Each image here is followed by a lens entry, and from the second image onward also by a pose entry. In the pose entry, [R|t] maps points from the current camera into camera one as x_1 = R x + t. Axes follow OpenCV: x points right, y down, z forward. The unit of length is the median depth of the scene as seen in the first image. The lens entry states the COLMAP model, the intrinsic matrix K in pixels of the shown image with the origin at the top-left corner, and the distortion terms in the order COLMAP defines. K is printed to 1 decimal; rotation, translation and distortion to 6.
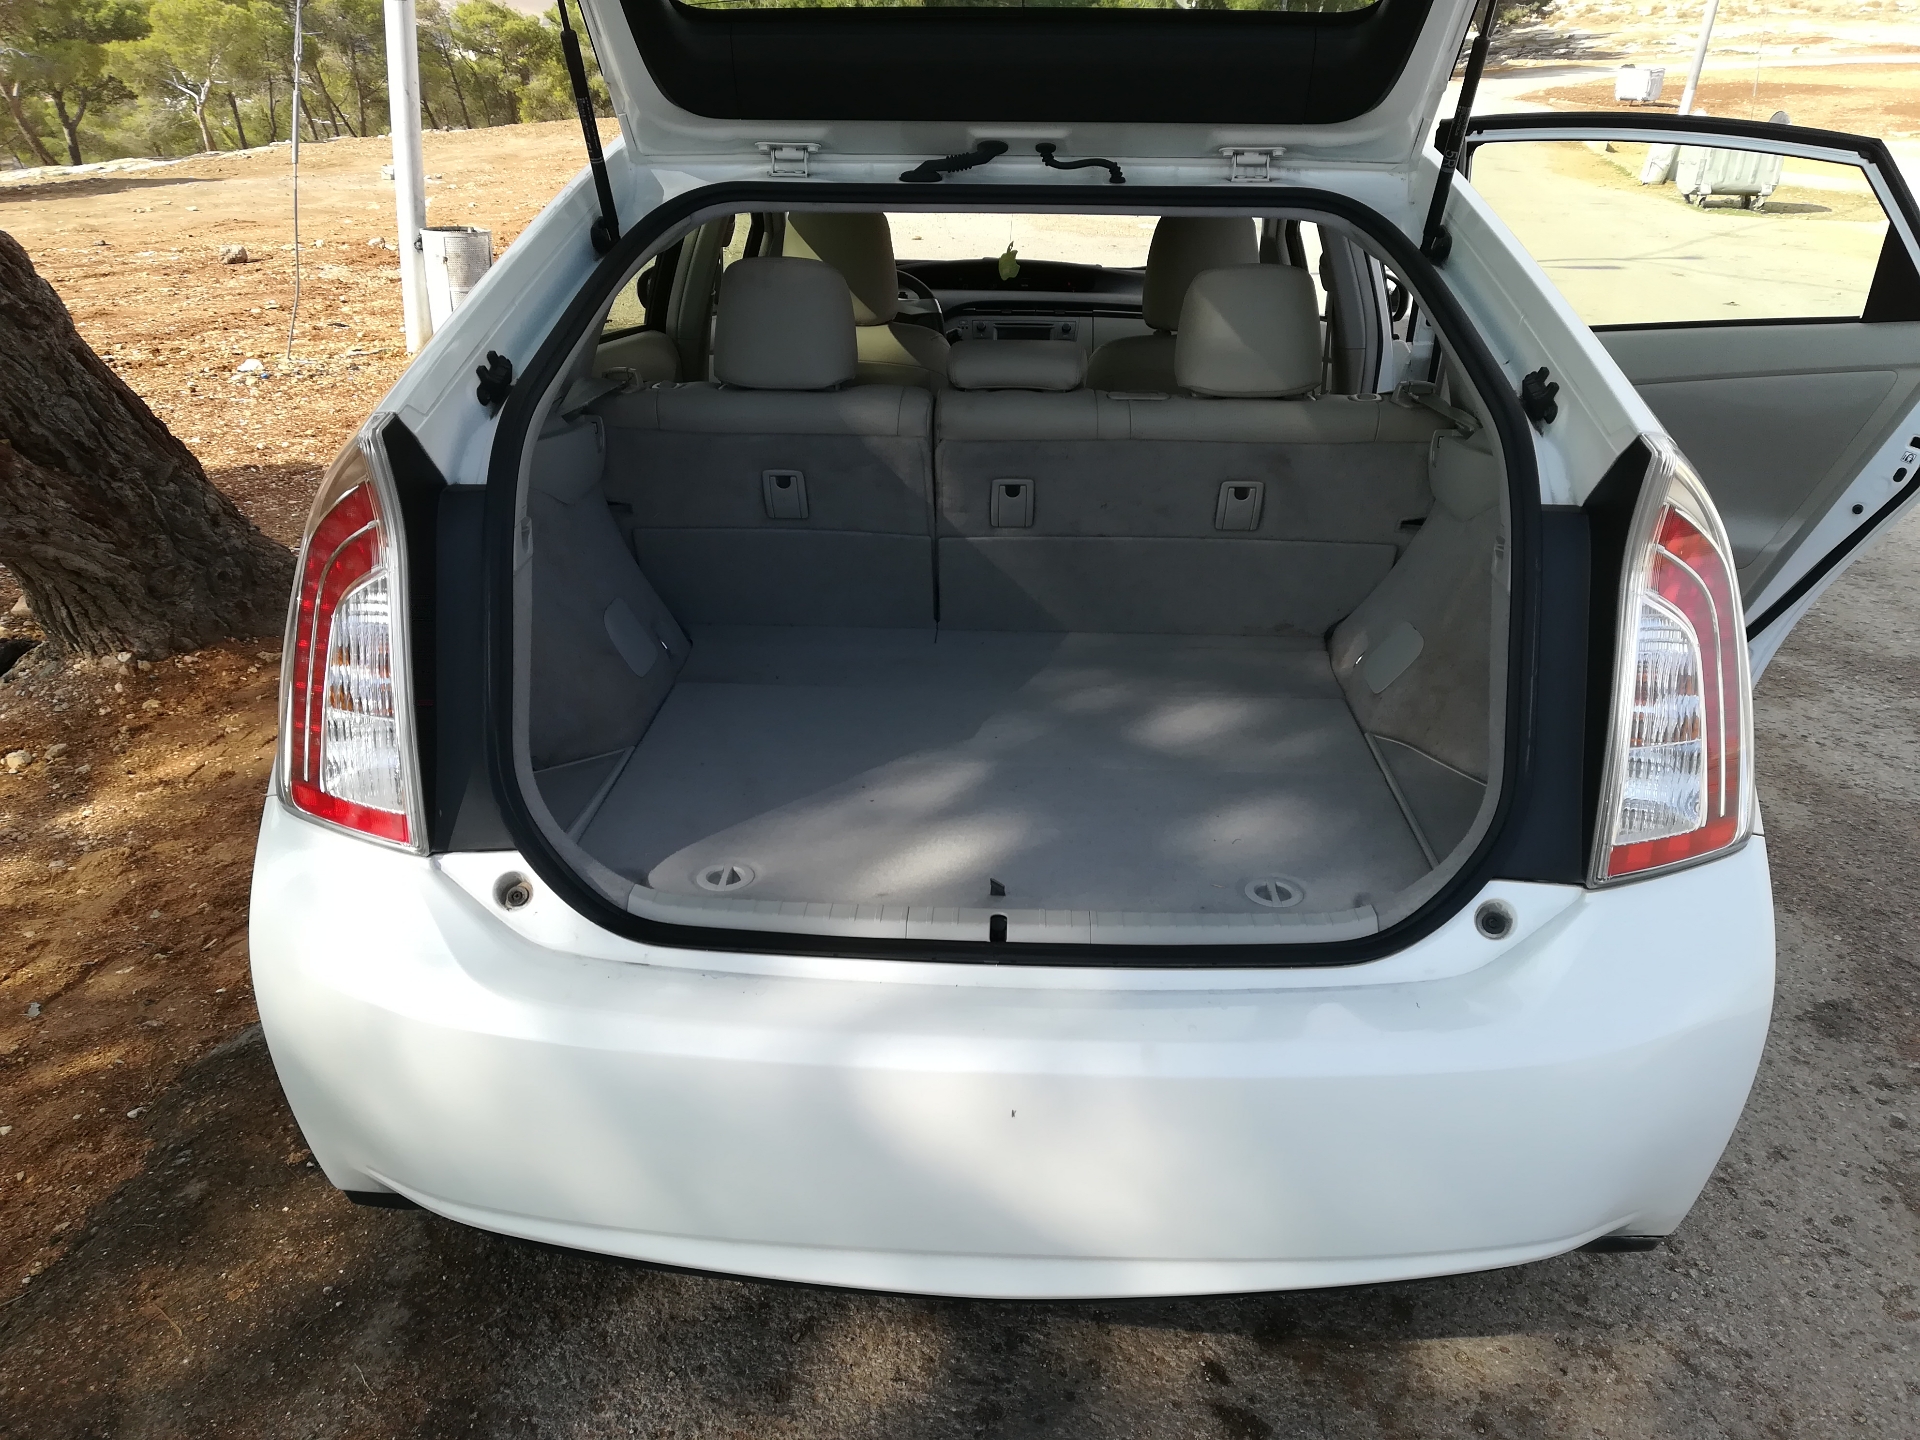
lens RADIAL K [[1485.3, 0, 956.6], [0, 1485.3, 708.2], [0, 0, 1]] dist [0.056698, -0.064804]
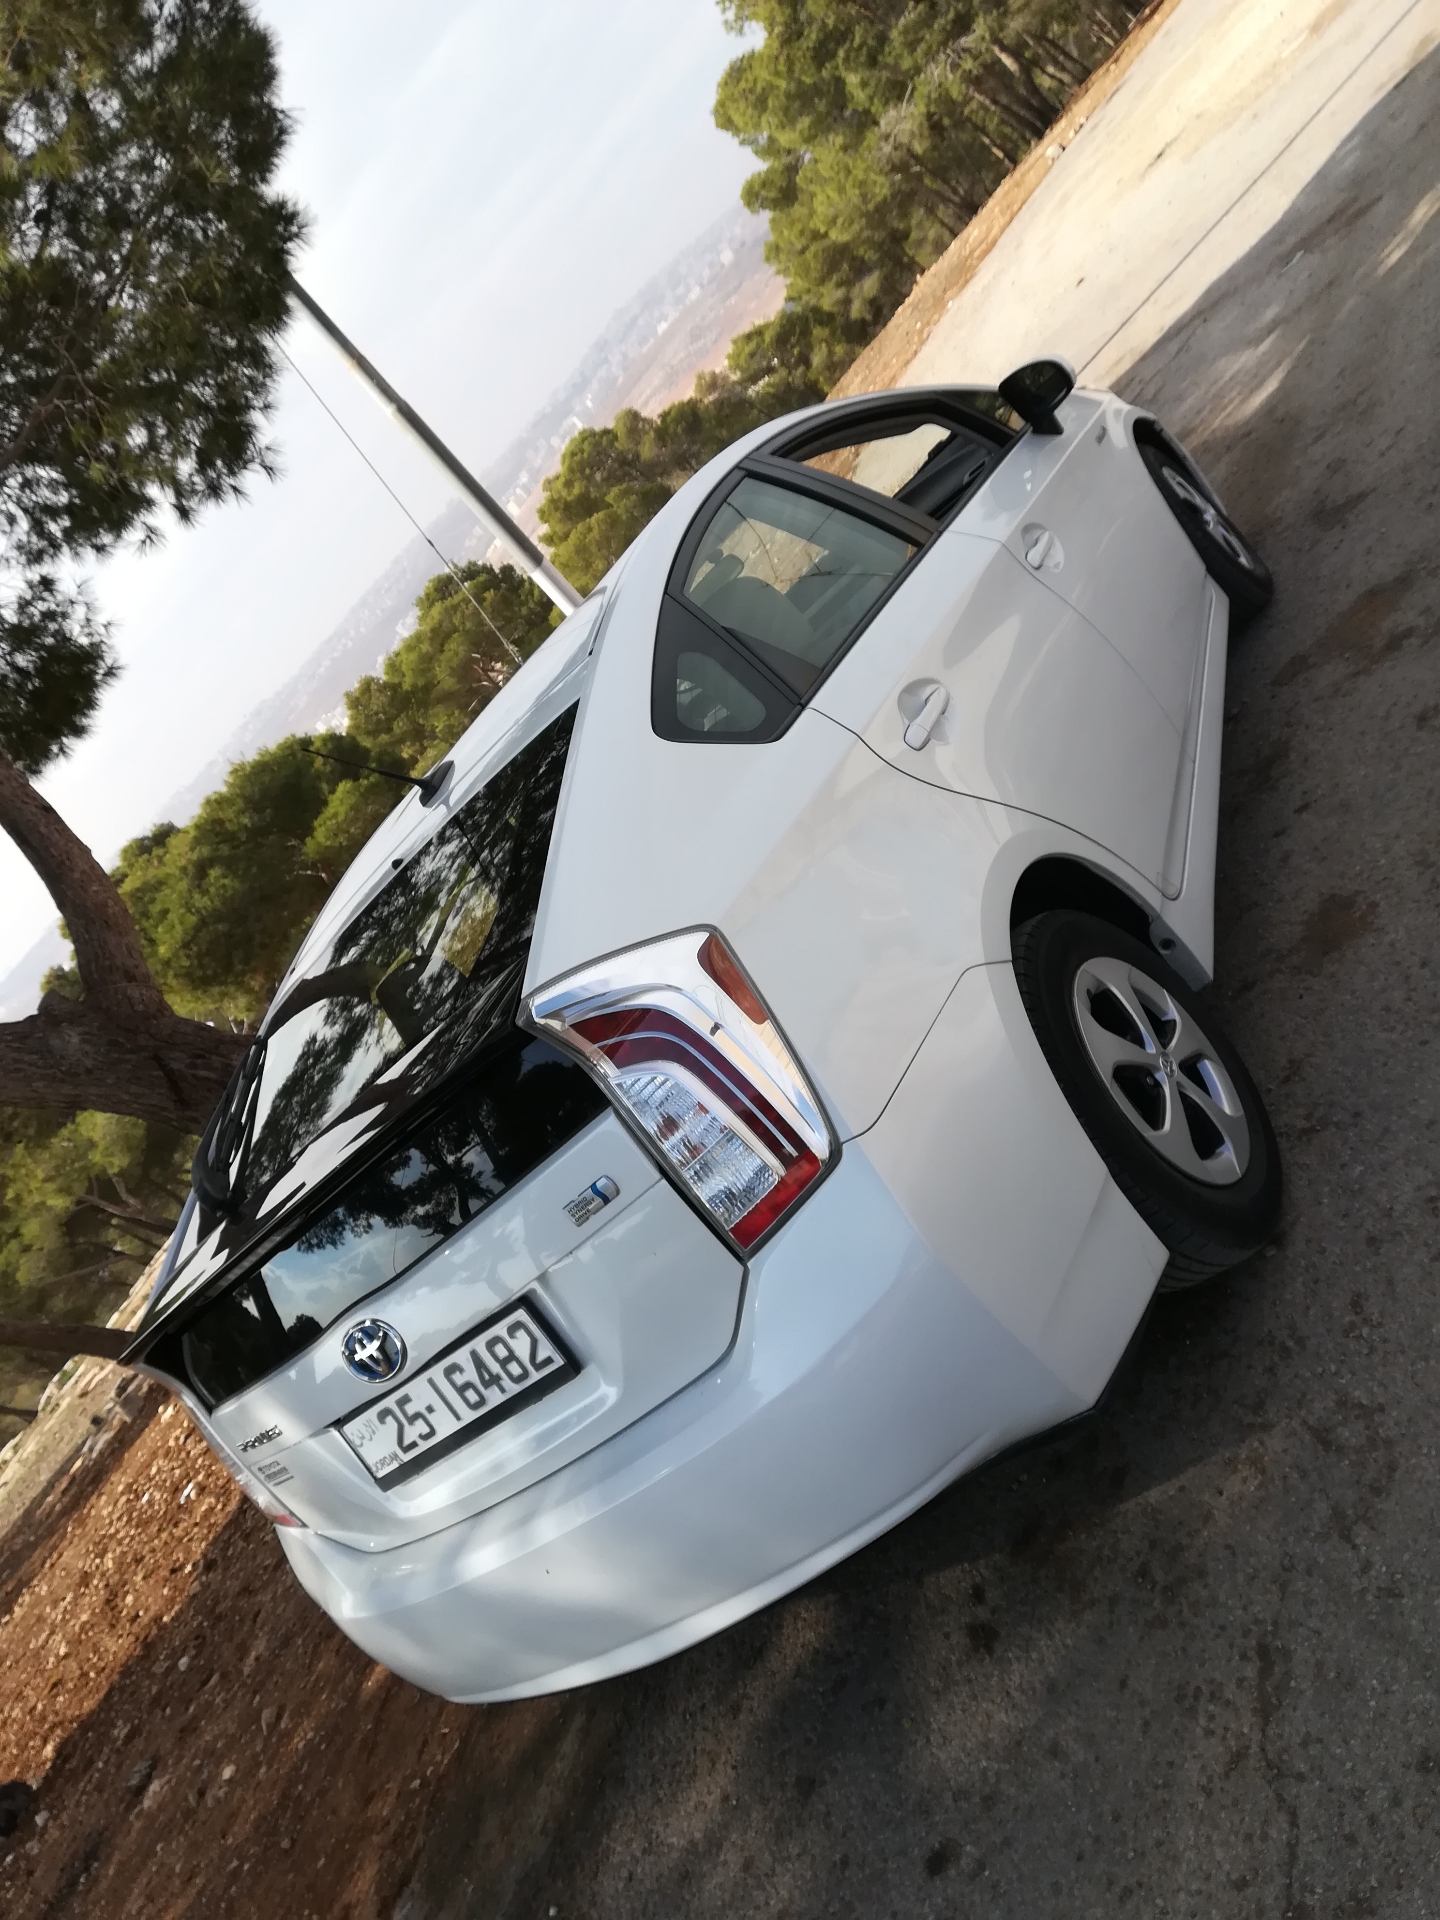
lens RADIAL K [[1485.3, 0, 717.9], [0, 1485.3, 929.9], [0, 0, 1]] dist [0.056698, -0.064804]
pose [[0.639163, -0.549262, -0.538313, 0.477266], [0.581357, 0.803298, -0.129365, 0.016382], [0.503481, -0.230267, 0.832757, -0.008164]]
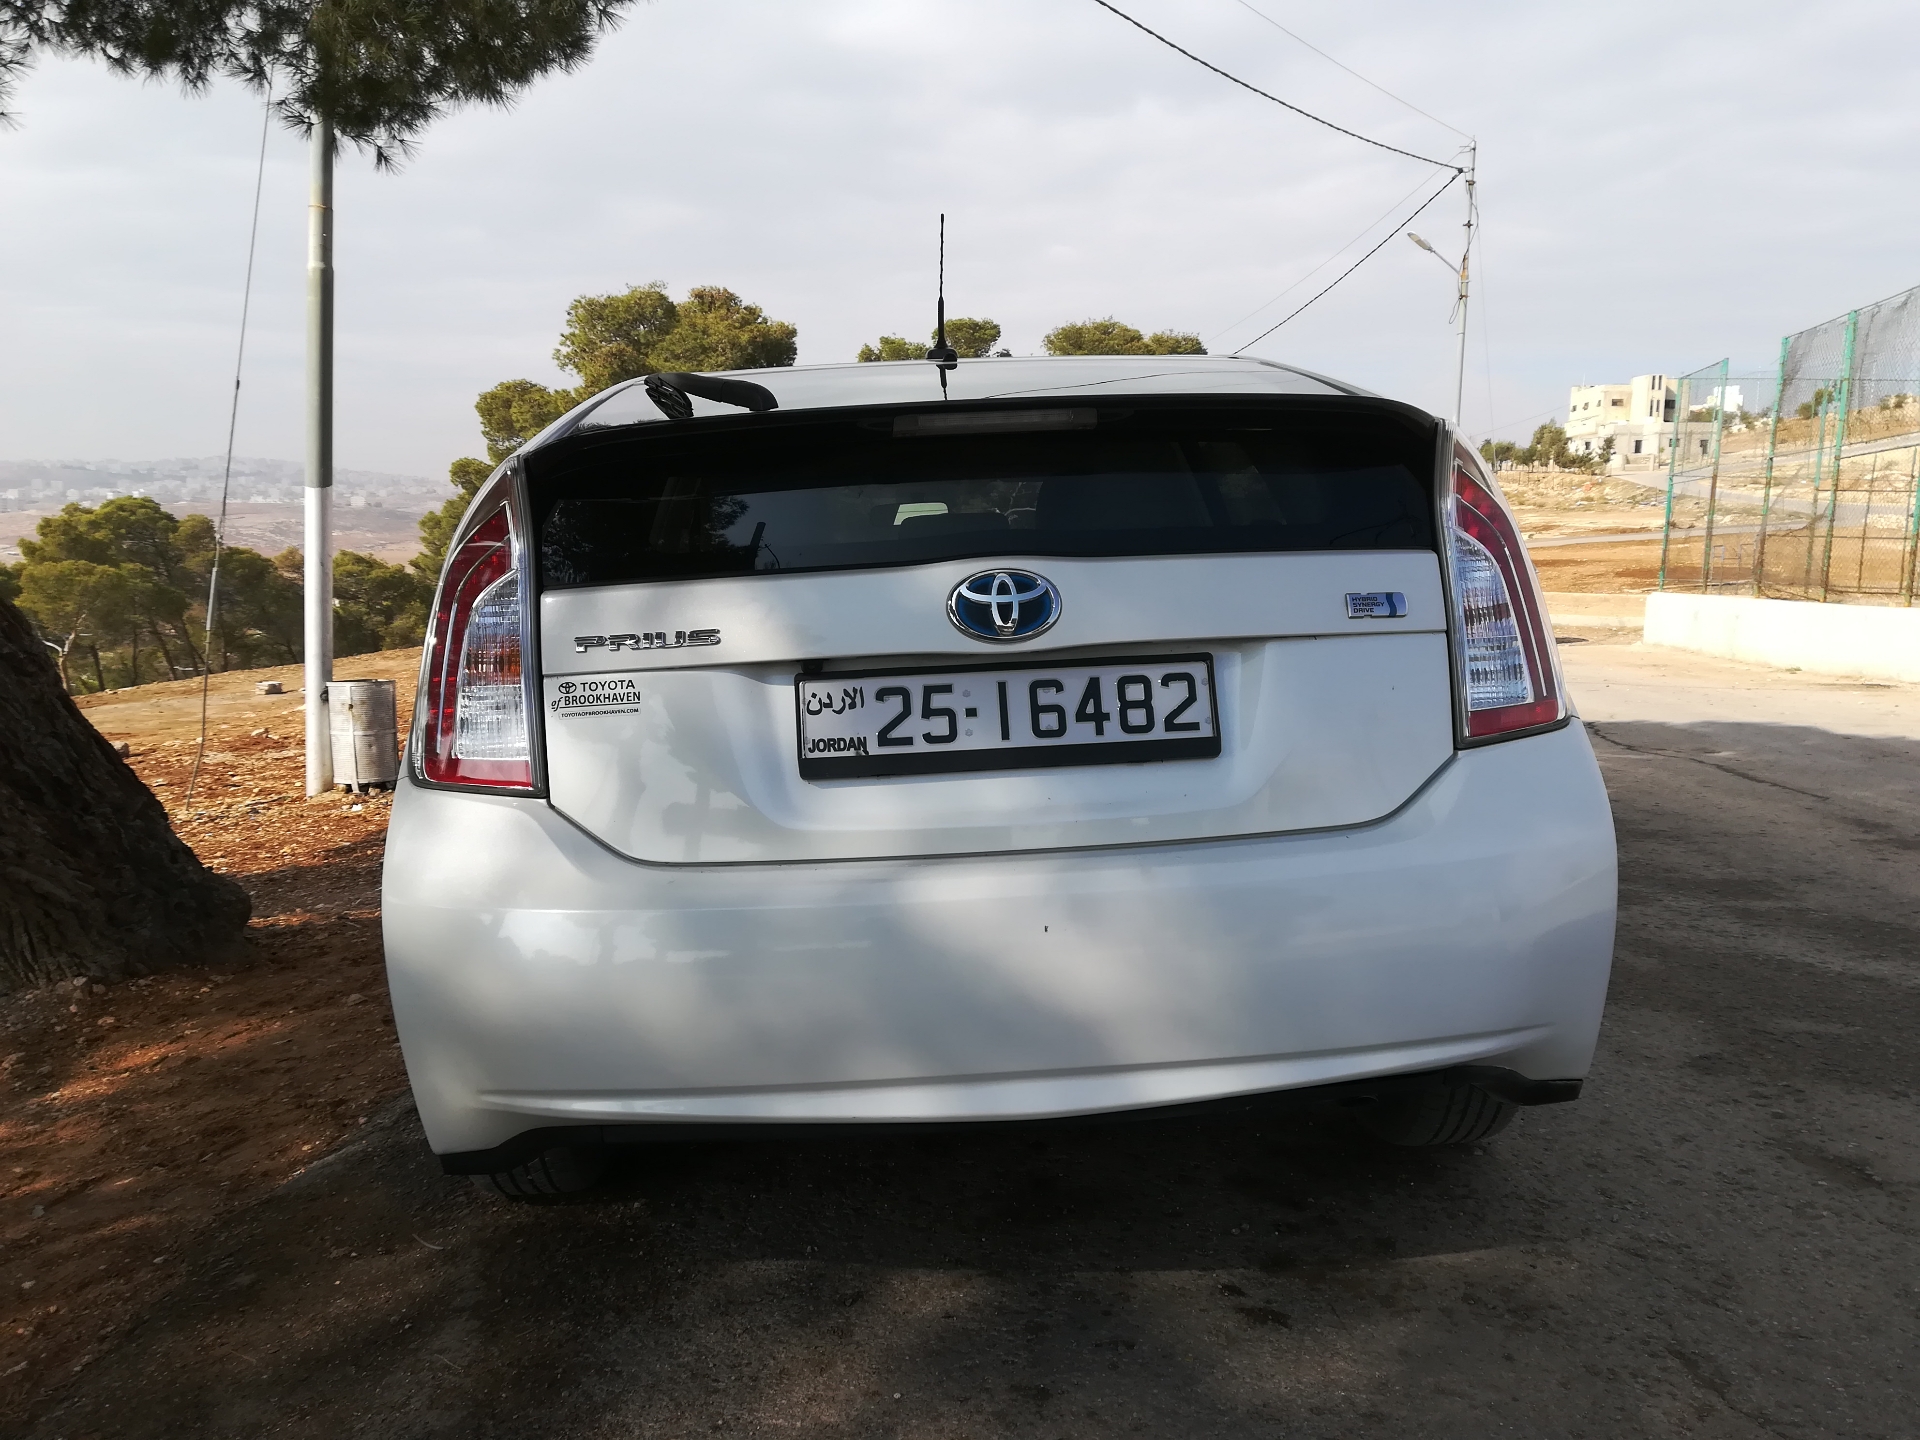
lens RADIAL K [[1485.3, 0, 956.6], [0, 1485.3, 708.2], [0, 0, 1]] dist [0.056698, -0.064804]
pose [[0.992745, -0.063751, 0.101943, -0.053818], [0.092917, 0.944878, -0.313962, 0.172707], [-0.076308, 0.321156, 0.943947, -0.077329]]
